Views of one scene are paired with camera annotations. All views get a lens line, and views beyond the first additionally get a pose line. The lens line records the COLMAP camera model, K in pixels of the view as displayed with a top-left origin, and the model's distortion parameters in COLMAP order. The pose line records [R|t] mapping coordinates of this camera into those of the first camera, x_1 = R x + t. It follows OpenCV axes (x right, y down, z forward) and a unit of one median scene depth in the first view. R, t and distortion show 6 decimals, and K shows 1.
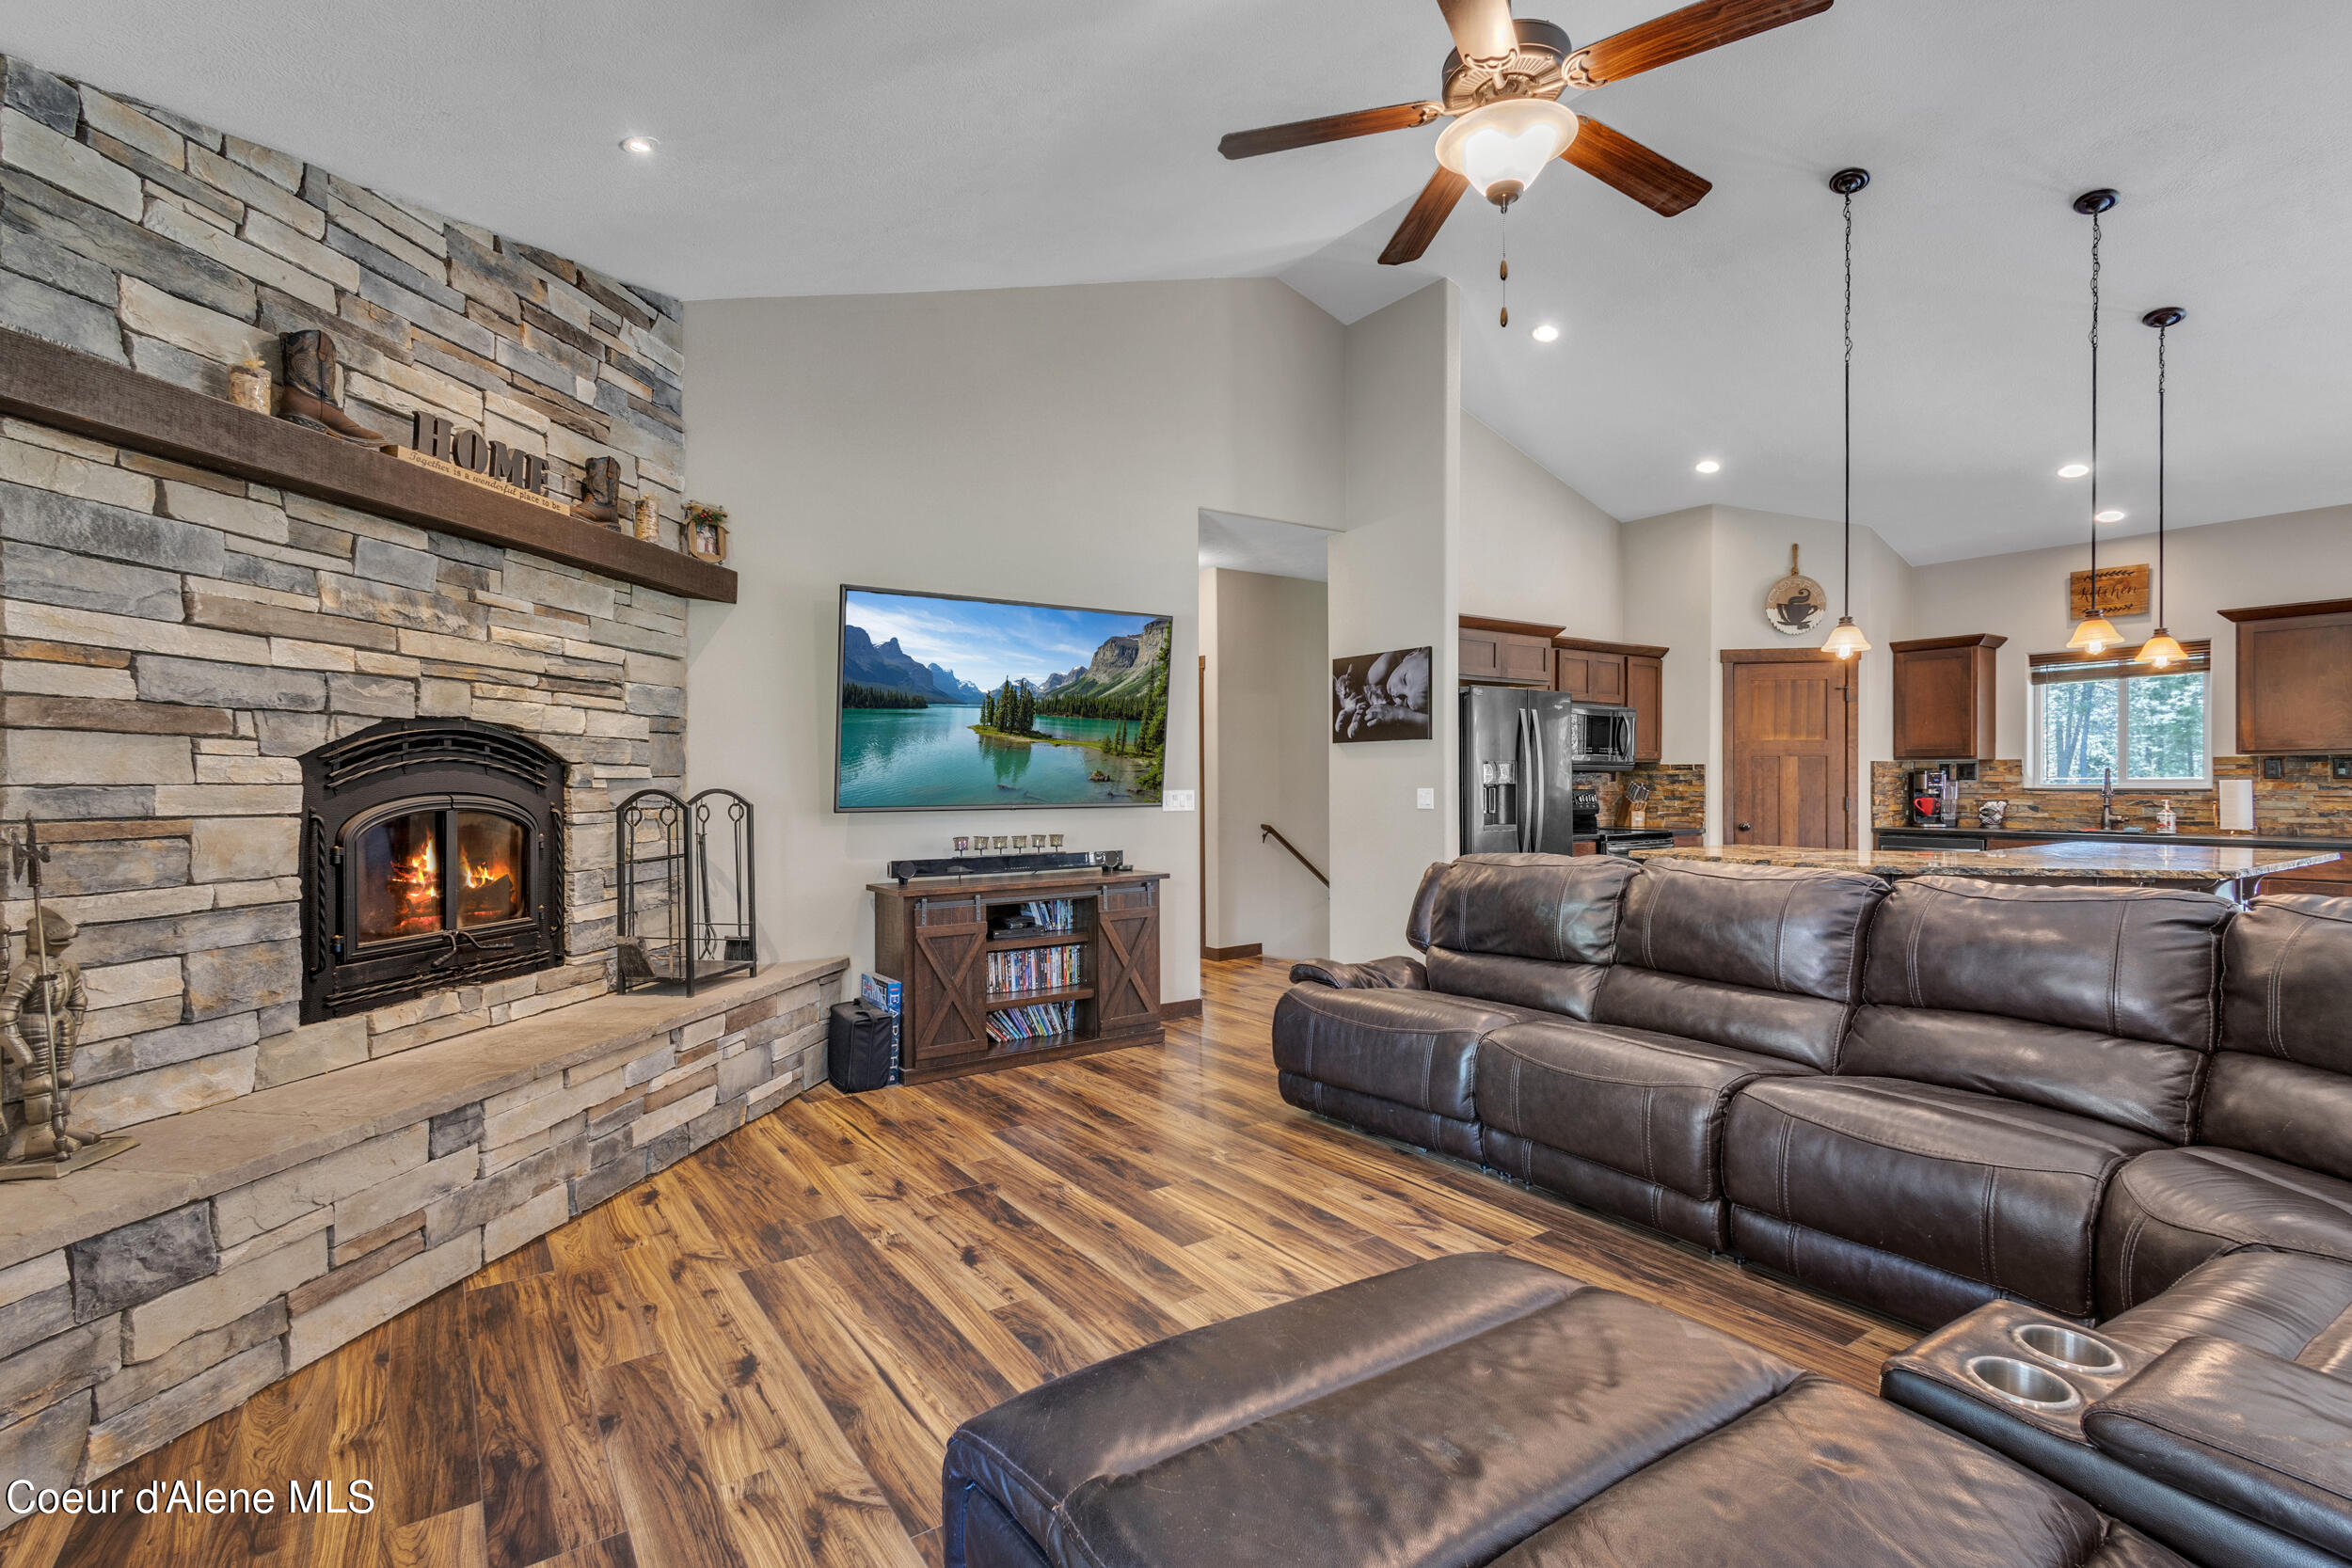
lens RADIAL K [[1081.4, 0, 1182.5], [0, 1081.4, 783.7], [0, 0, 1]] dist [0.012305, -0.003677]
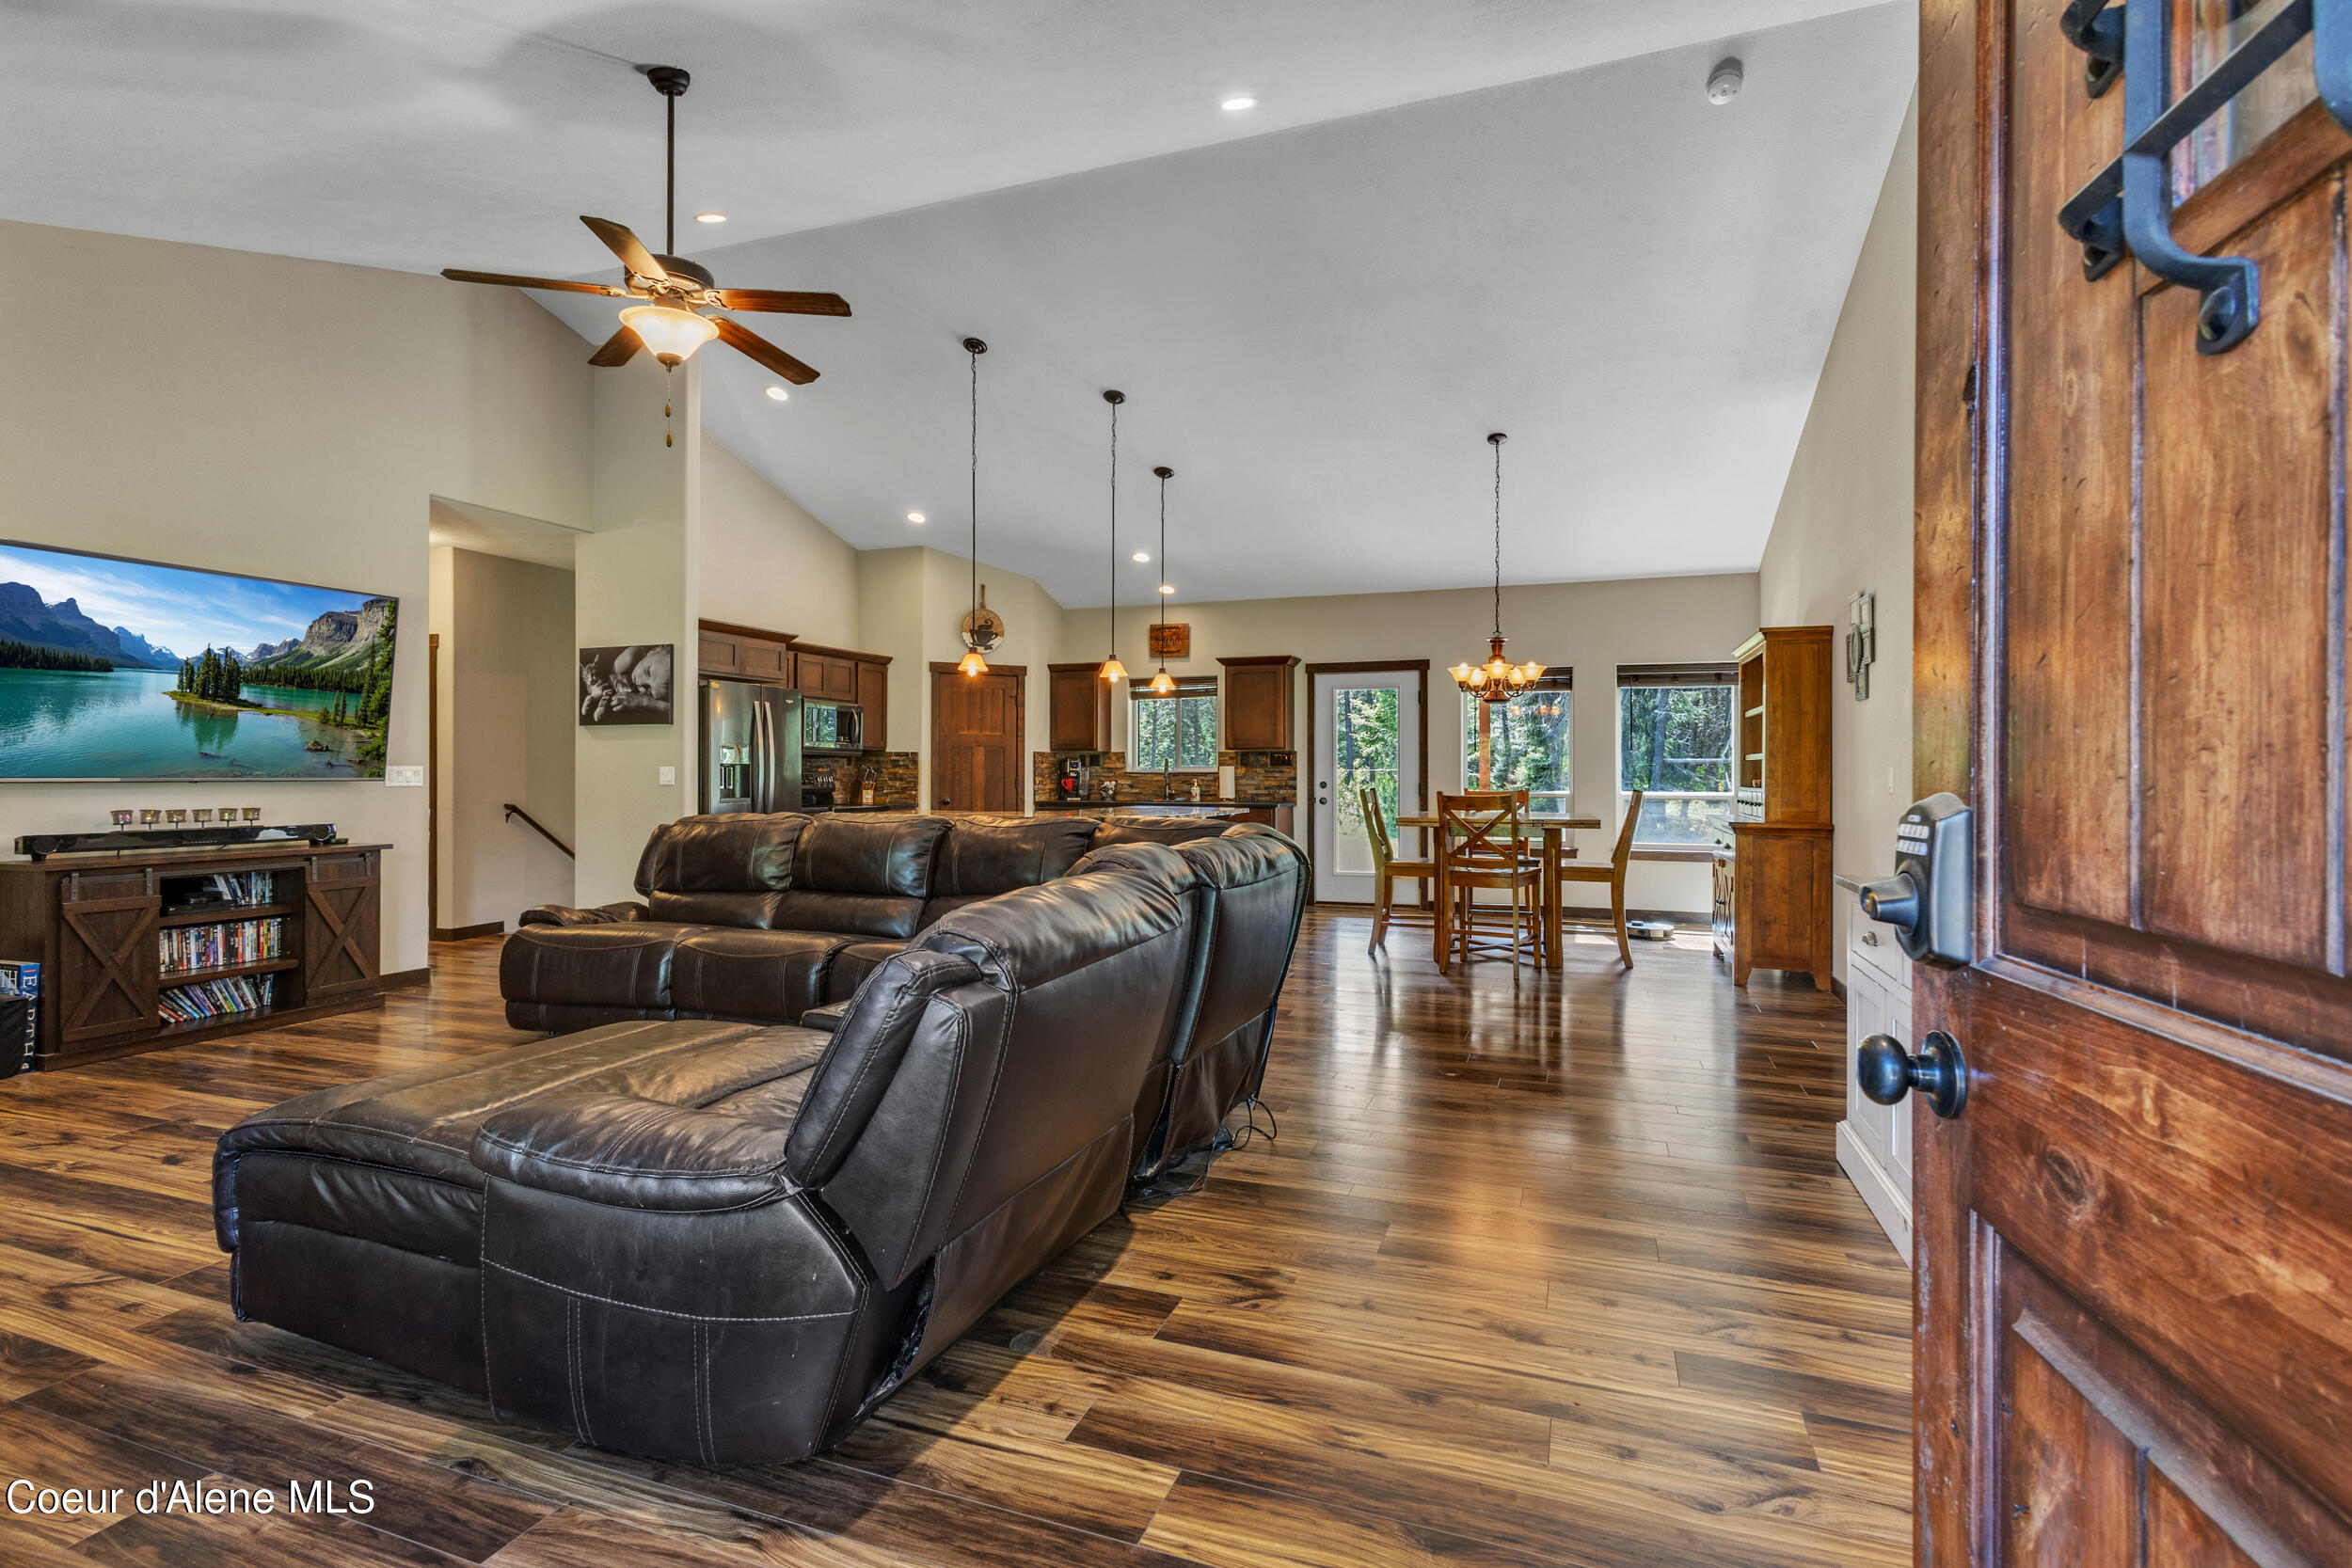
lens RADIAL K [[1093.8, 0, 1169.5], [0, 1093.8, 767.8], [0, 0, 1]] dist [0.007235, -0.000374]
pose [[0.823178, 0.008239, 0.567724, 0.003705], [-0.003140, 0.999945, -0.009960, 0.019708], [-0.567775, 0.006416, 0.823159, -0.337160]]
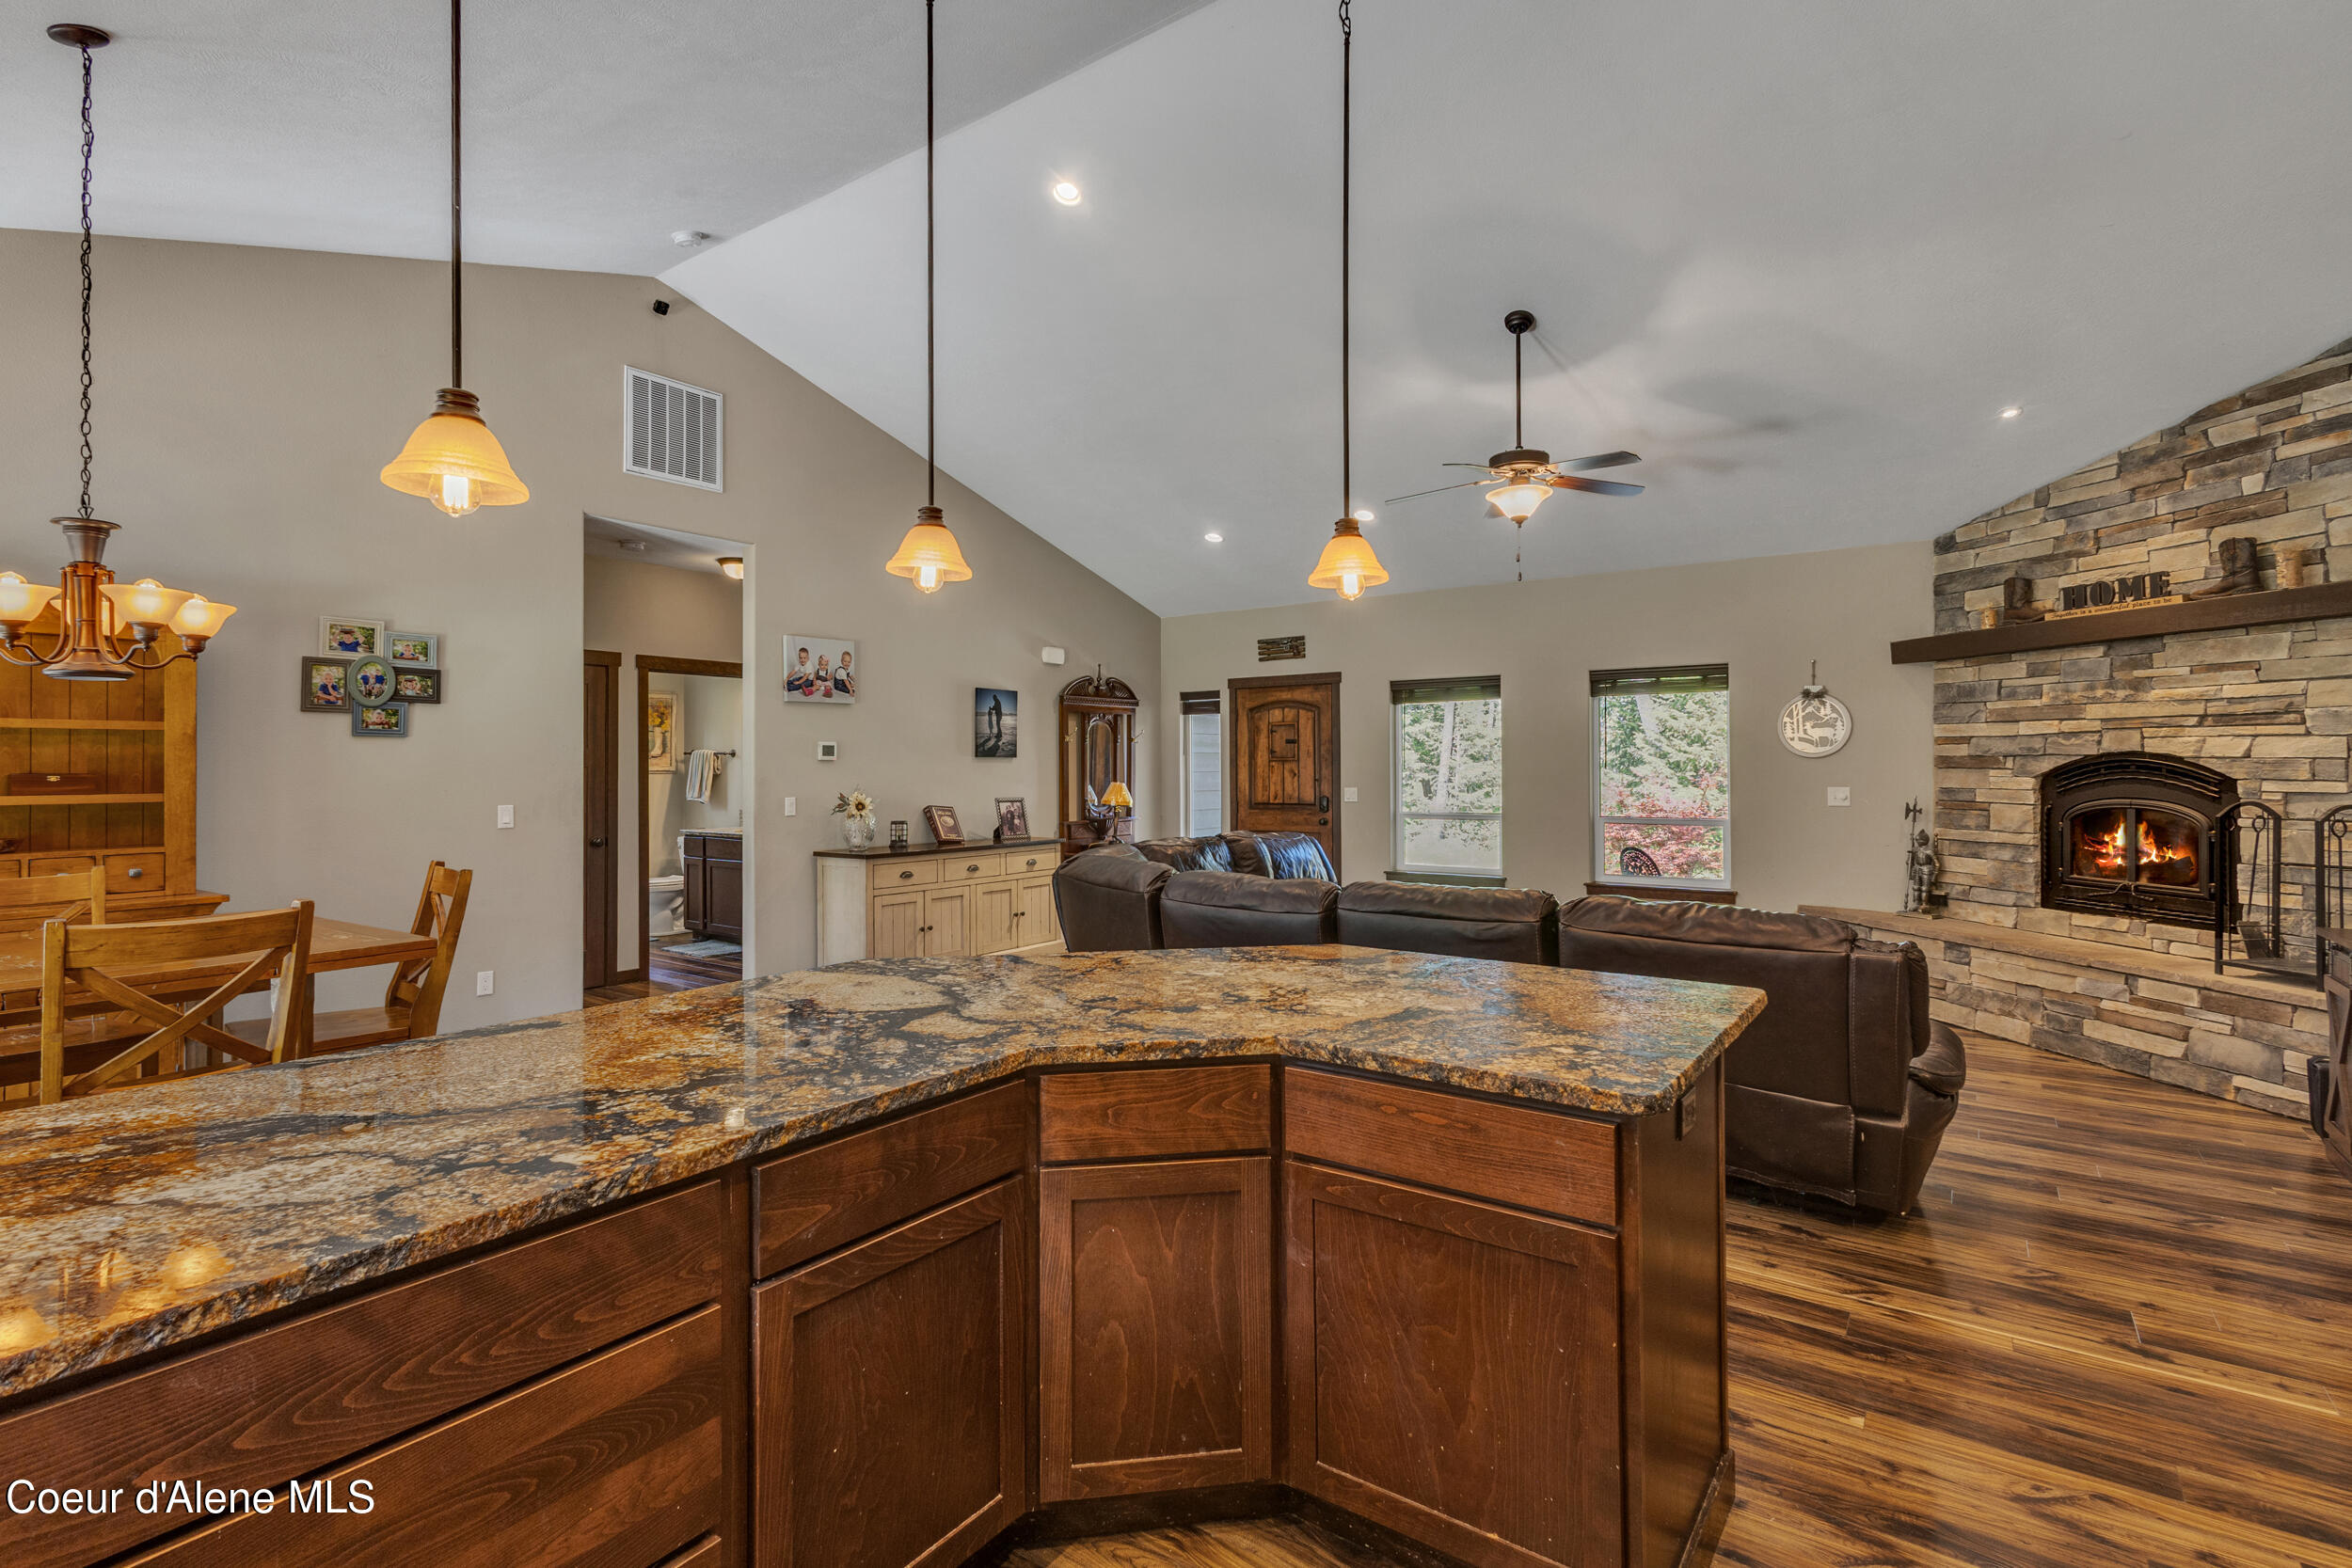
lens RADIAL K [[1098.8, 0, 1175.7], [0, 1098.8, 768.9], [0, 0, 1]] dist [0.006712, -0.000811]
pose [[-0.943760, 0.007555, -0.330545, 0.864242], [0.005544, 0.999960, 0.007025, -0.038470], [0.330585, 0.004798, -0.943764, 1.471991]]
